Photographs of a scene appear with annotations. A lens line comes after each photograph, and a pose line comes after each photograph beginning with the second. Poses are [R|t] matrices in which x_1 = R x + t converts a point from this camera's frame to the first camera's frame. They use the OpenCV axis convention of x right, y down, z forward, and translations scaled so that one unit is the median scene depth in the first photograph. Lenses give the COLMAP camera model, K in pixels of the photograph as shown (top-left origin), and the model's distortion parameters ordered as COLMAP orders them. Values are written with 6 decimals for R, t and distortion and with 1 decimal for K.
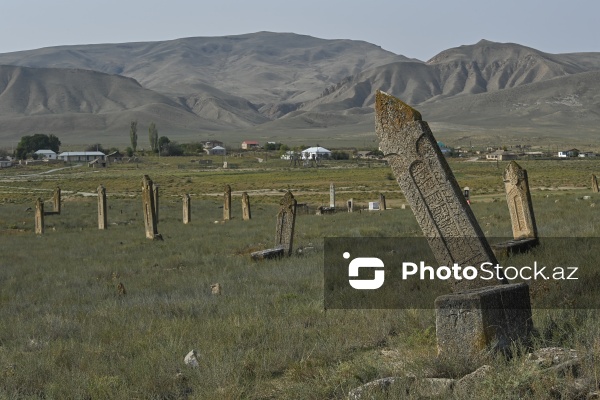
lens RADIAL K [[1384.1, 0, 300.0], [0, 1384.1, 200.0], [0, 0, 1]] dist [0.025744, 0.151419]
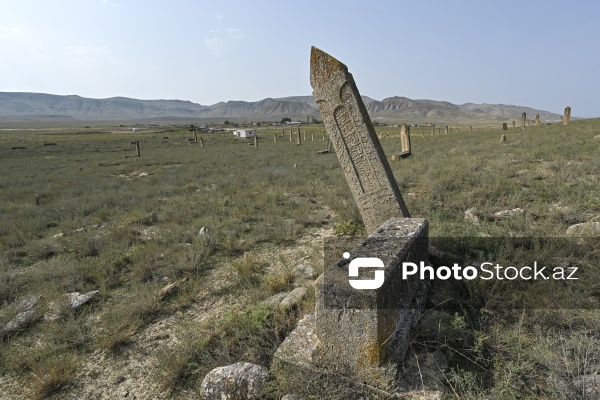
lens RADIAL K [[293.0, 0, 300.0], [0, 293.0, 200.0], [0, 0, 1]] dist [-0.003105, -0.004387]
pose [[0.985941, 0.063466, -0.154571, 0.021505], [-0.028185, 0.974971, 0.220539, -0.000873], [0.164698, -0.213082, 0.963053, 0.165874]]
